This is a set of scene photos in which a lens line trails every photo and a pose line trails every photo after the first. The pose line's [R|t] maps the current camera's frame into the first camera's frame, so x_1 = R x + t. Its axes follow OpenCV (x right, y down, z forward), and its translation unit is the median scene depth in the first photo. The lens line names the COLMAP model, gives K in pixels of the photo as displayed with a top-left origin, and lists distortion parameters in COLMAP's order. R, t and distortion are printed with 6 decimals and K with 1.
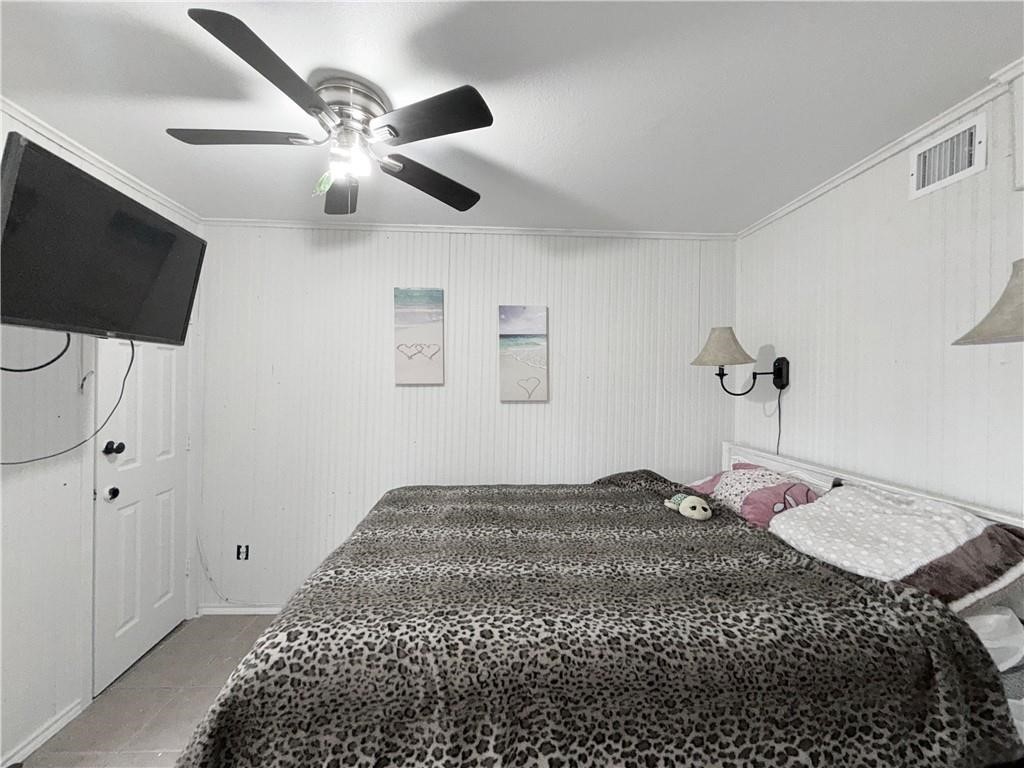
lens RADIAL K [[408.9, 0, 509.9], [0, 408.9, 383.2], [0, 0, 1]] dist [0.000163, 0.000196]
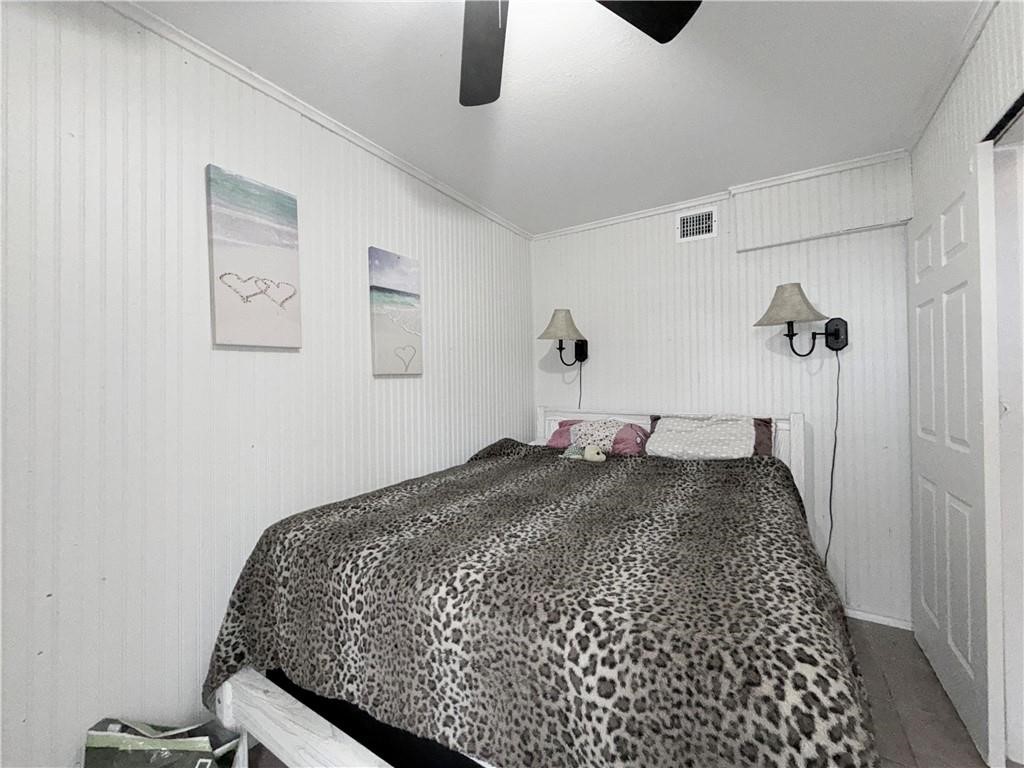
lens RADIAL K [[408.9, 0, 509.9], [0, 408.9, 383.2], [0, 0, 1]] dist [0.000163, 0.000196]
pose [[0.580389, -0.023375, 0.814004, -0.496330], [0.022582, 0.999666, 0.012605, 0.055687], [-0.814026, 0.011066, 0.580723, 0.369614]]
